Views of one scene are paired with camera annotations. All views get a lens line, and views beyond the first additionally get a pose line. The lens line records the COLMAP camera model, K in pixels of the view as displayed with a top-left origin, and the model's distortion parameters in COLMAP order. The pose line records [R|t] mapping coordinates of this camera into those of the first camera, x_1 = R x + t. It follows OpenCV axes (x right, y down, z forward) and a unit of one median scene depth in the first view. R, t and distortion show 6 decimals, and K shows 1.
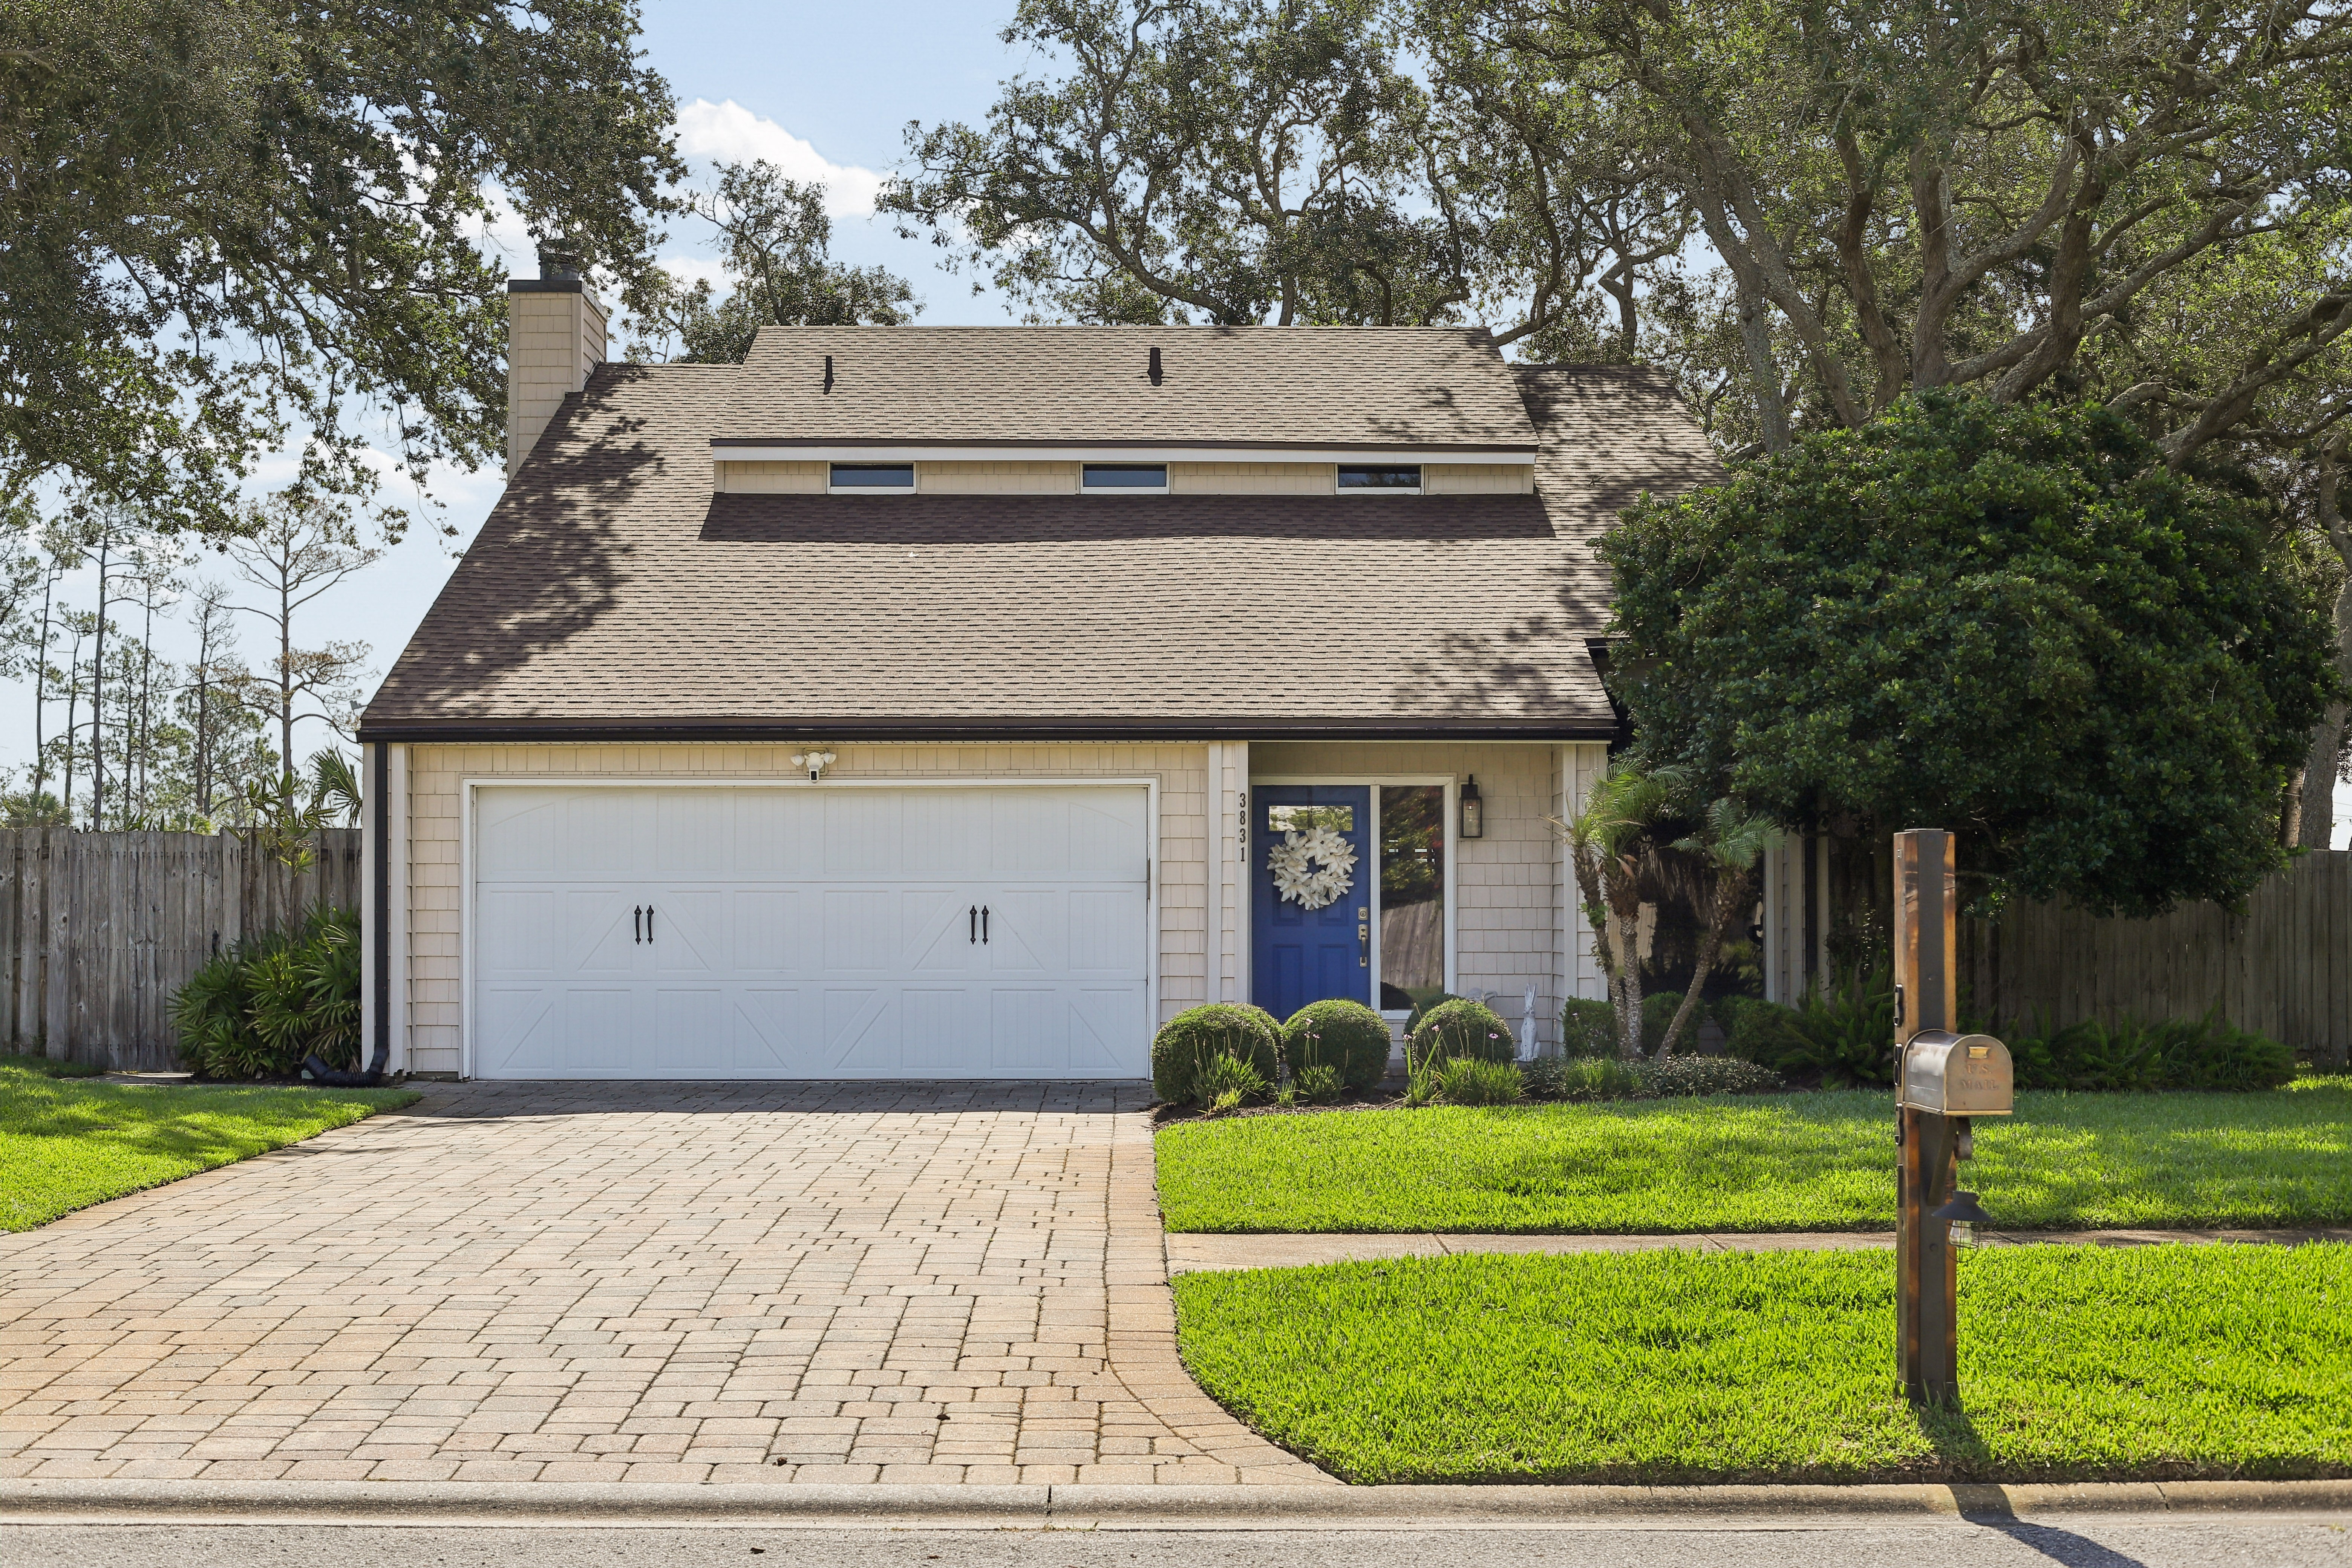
lens RADIAL K [[3303.0, 0, 1173.7], [0, 3303.0, 784.8], [0, 0, 1]] dist [0.292366, -0.002120]
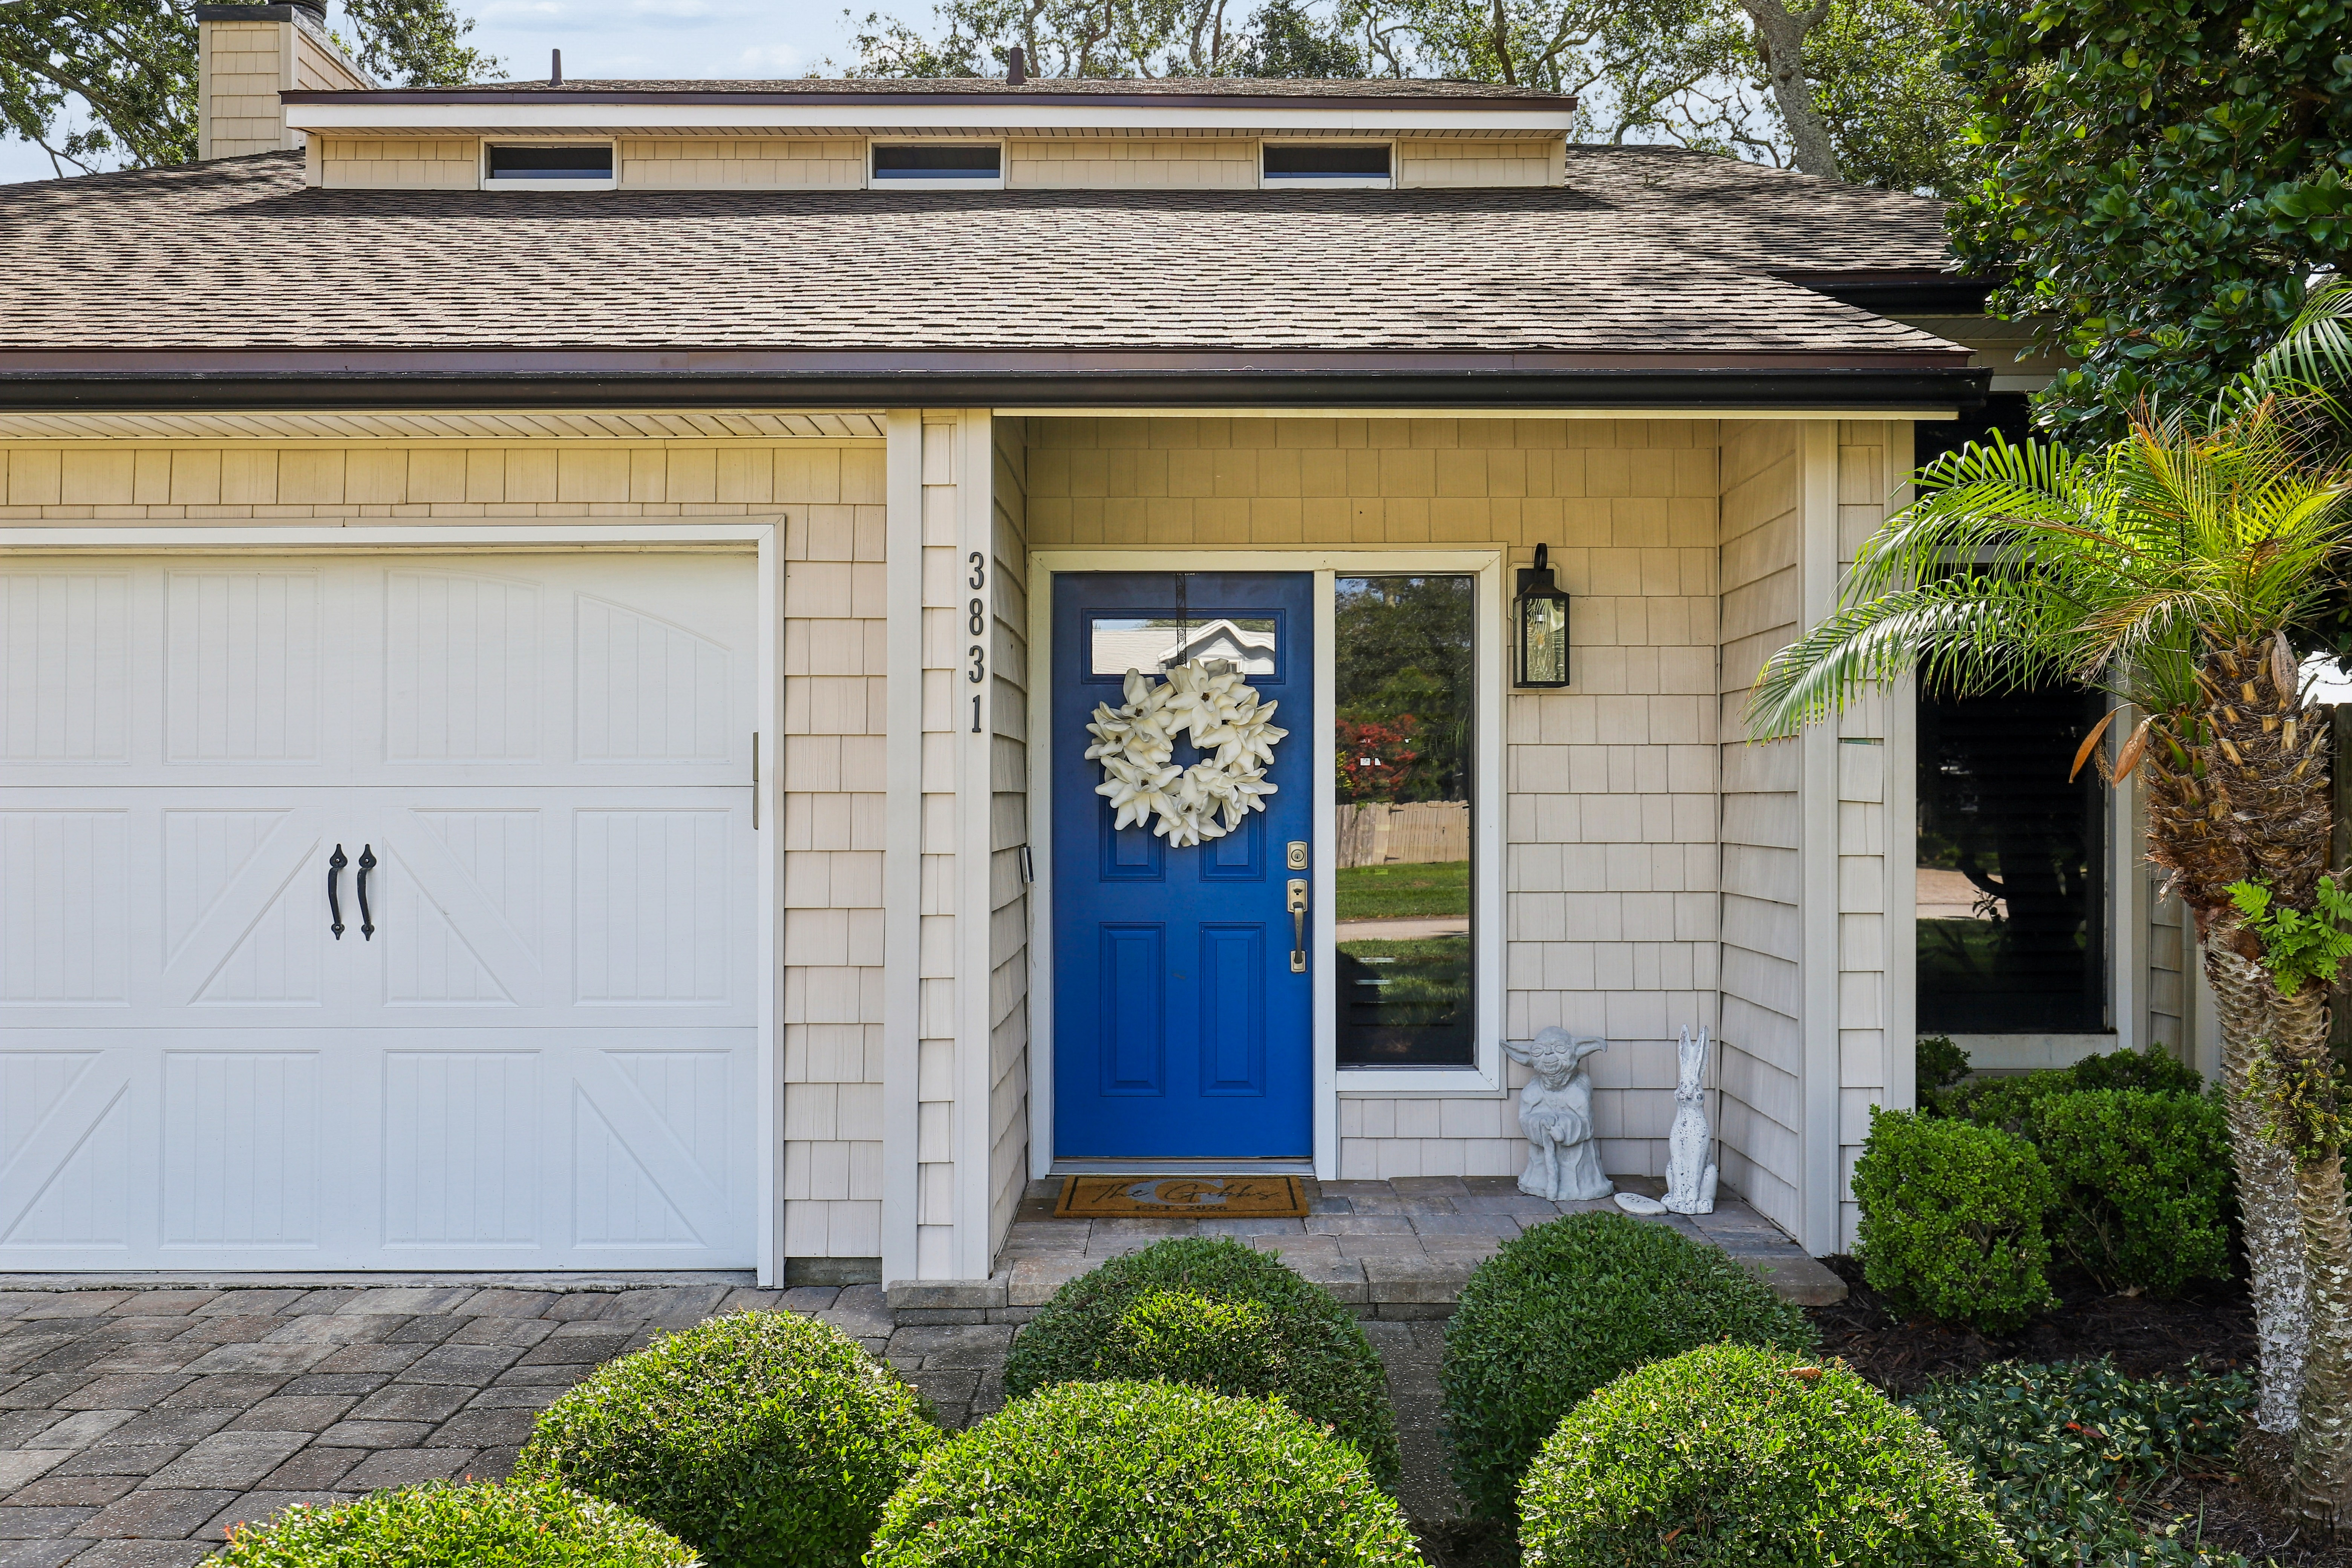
lens RADIAL K [[1865.3, 0, 1176.0], [0, 1865.3, 784.0], [0, 0, 1]] dist [-0.000154, 0.000701]
pose [[0.999924, 0.000047, -0.012360, 0.043846], [0.000336, 0.999519, 0.031001, 0.021284], [0.012356, -0.031003, 0.999443, 0.746524]]
